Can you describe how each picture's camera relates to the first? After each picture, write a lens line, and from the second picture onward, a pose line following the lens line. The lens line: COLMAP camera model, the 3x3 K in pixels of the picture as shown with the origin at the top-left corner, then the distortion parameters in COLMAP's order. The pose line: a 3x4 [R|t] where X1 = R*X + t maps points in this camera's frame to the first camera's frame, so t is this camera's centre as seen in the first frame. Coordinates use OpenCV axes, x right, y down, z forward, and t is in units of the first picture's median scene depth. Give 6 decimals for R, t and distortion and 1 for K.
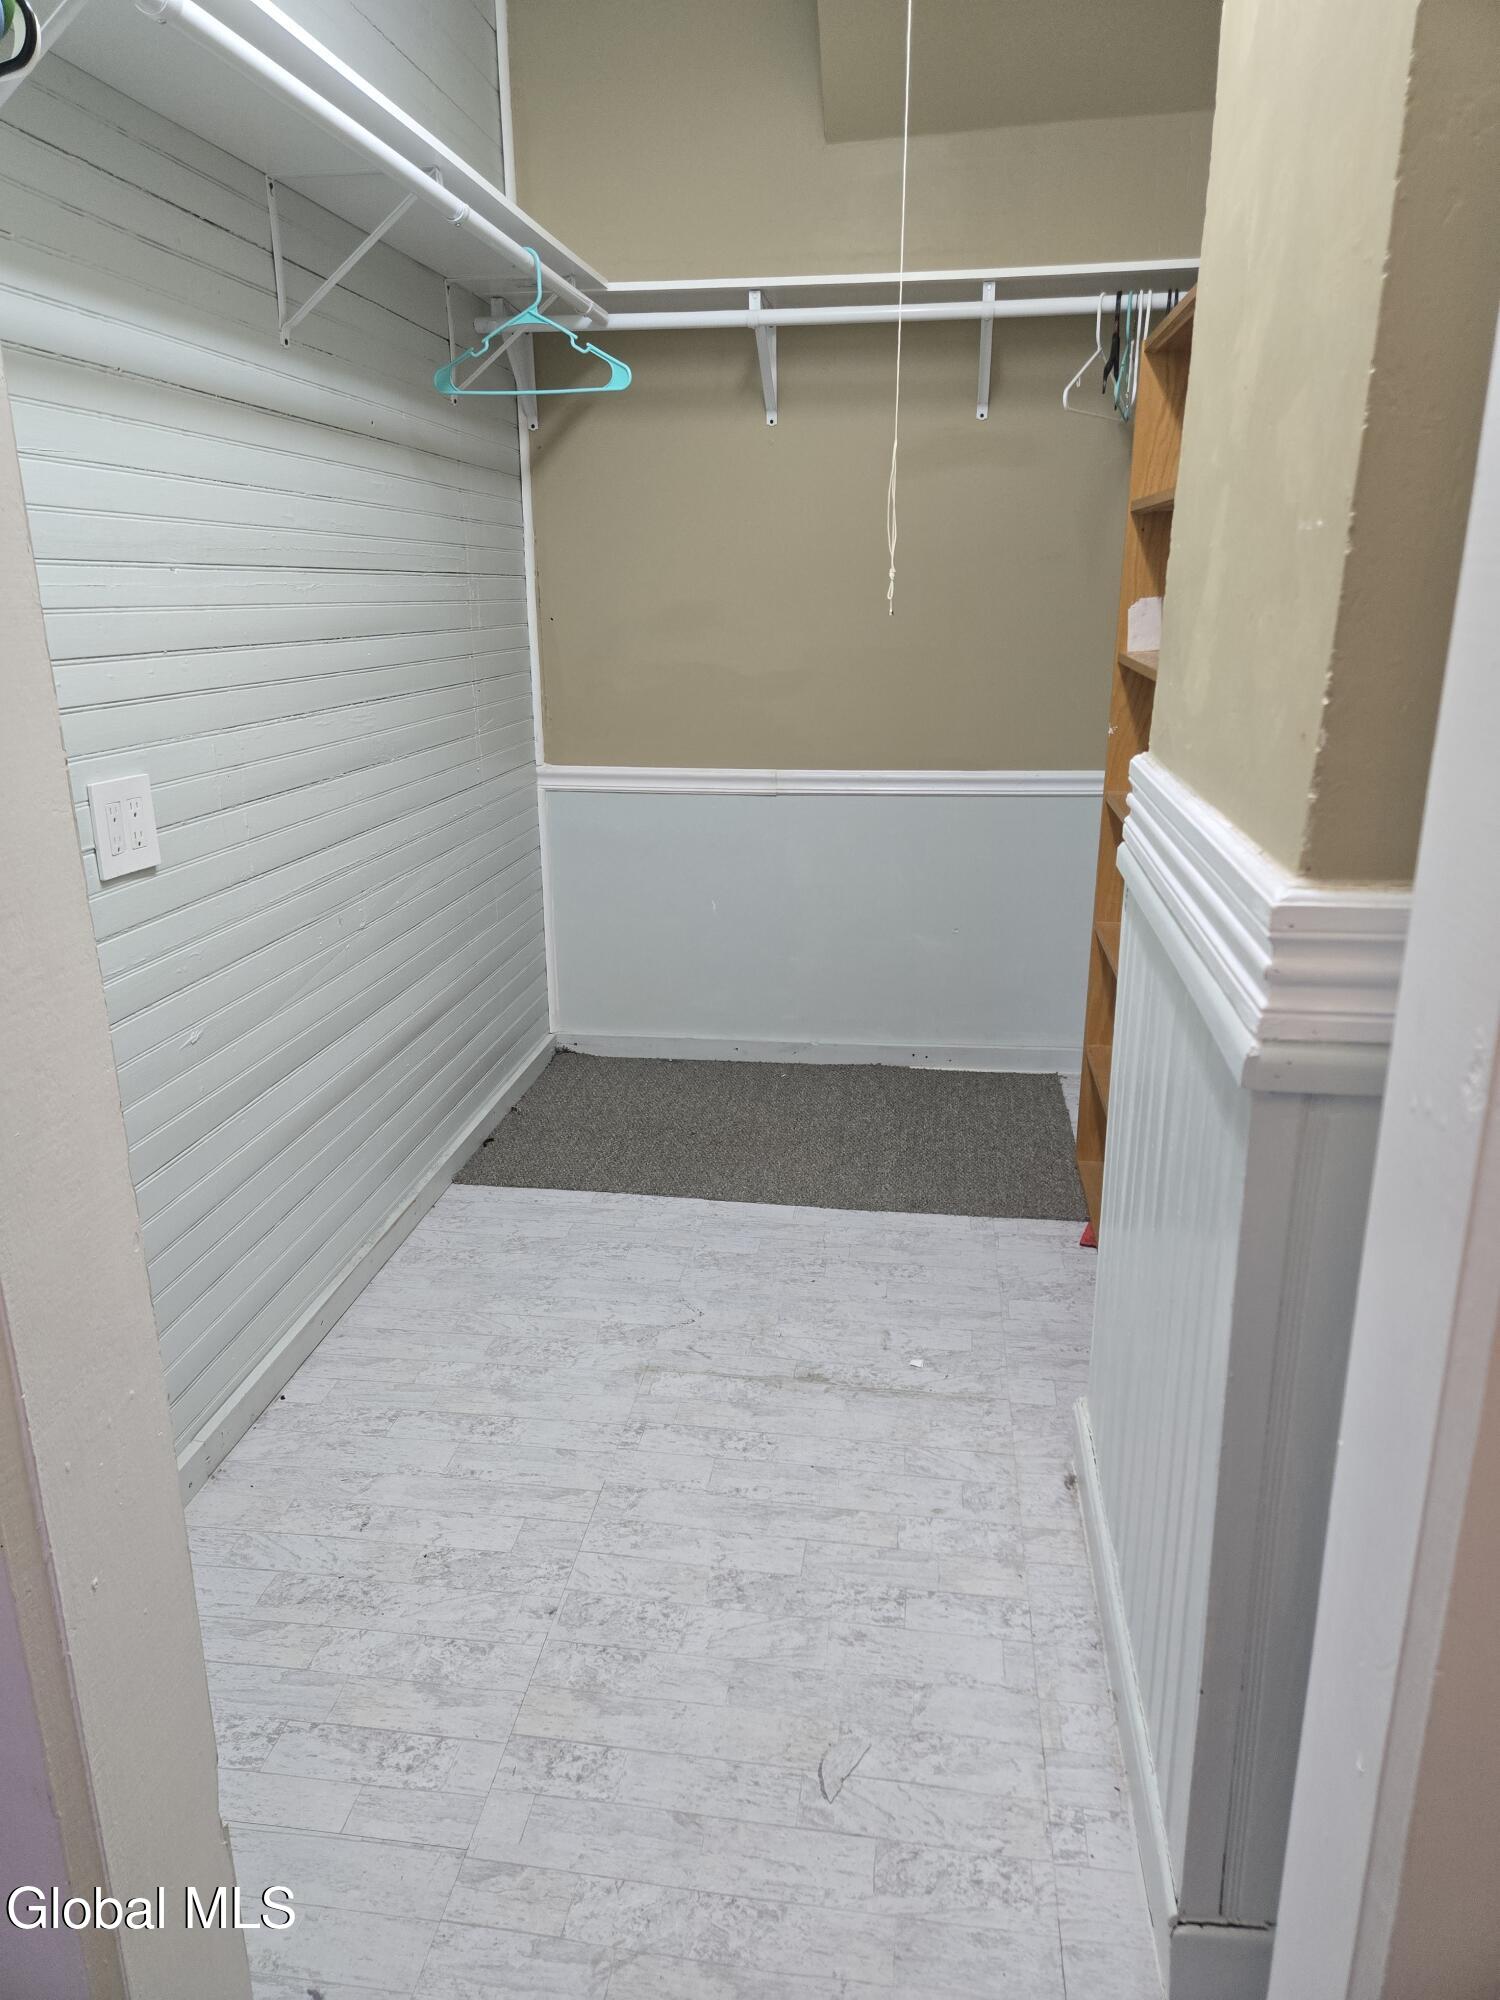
lens RADIAL K [[1349.8, 0, 750.0], [0, 1349.8, 1000.0], [0, 0, 1]] dist [0.087745, -0.069129]
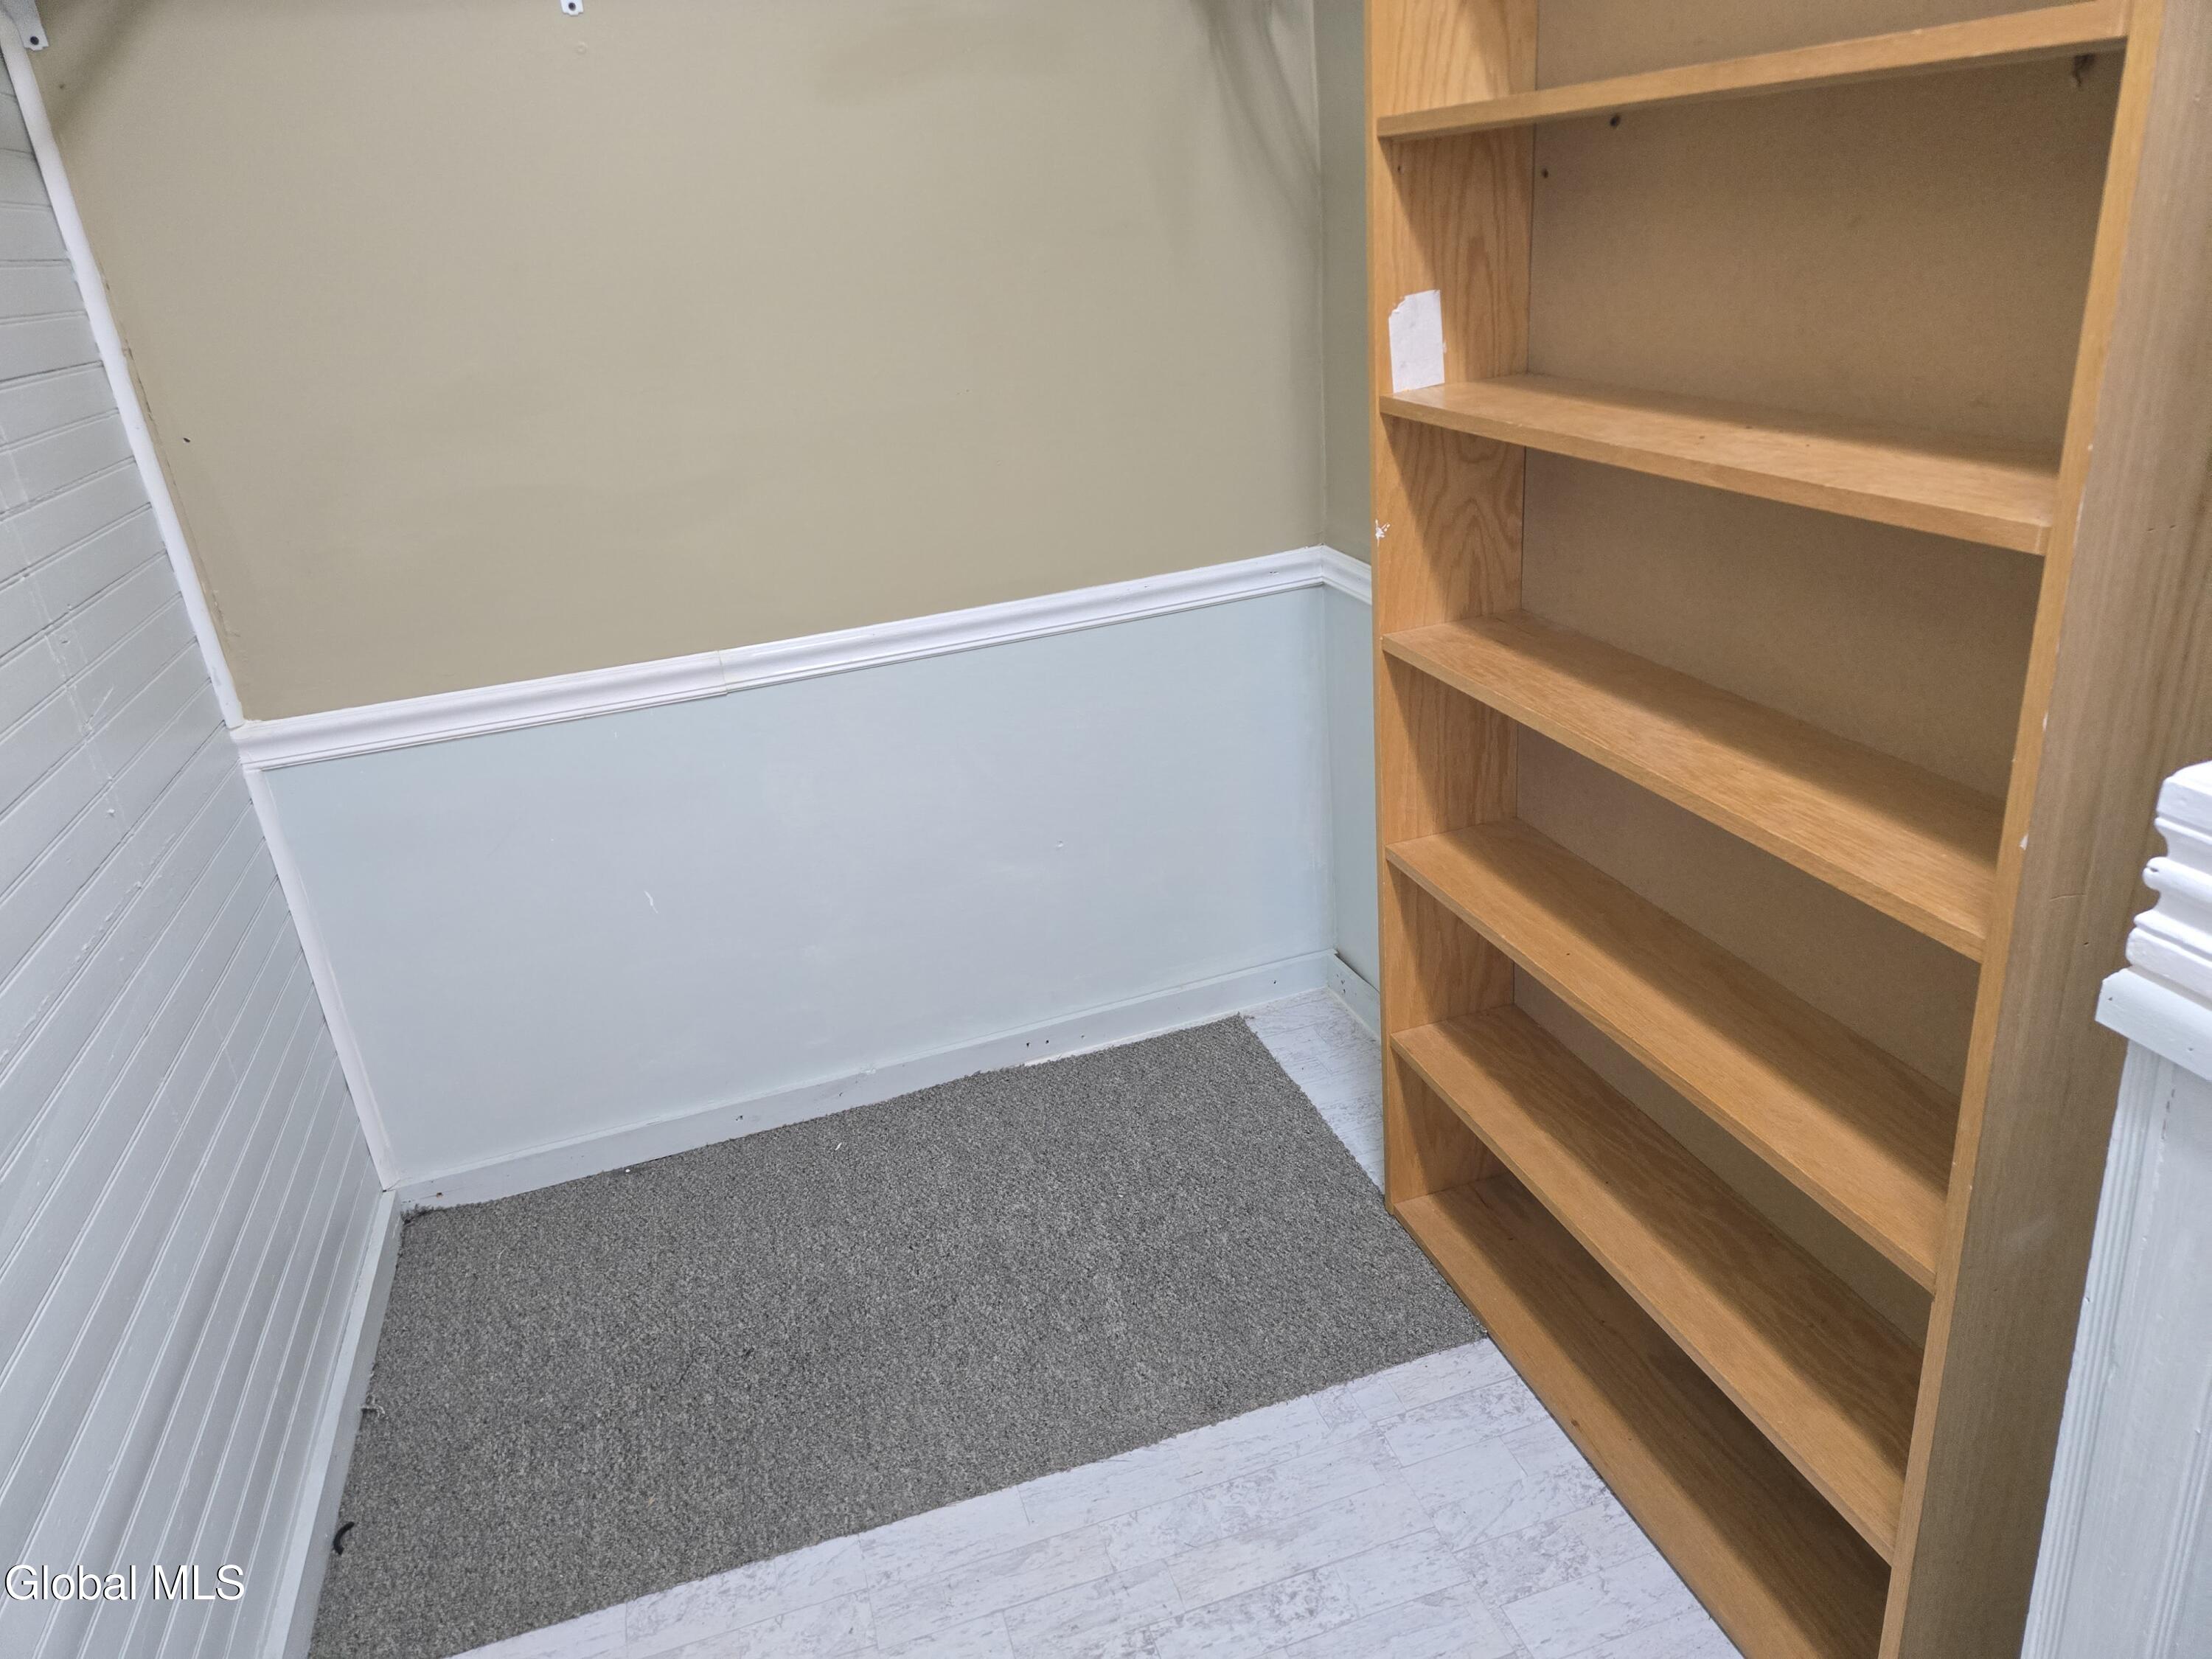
lens RADIAL K [[1492.8, 0, 1102.7], [0, 1492.8, 820.7], [0, 0, 1]] dist [0.087745, -0.069129]
pose [[0.906391, -0.233869, 0.351796, -0.072390], [0.207621, 0.971873, 0.111159, -0.139423], [-0.367897, -0.027713, 0.929453, 0.361833]]
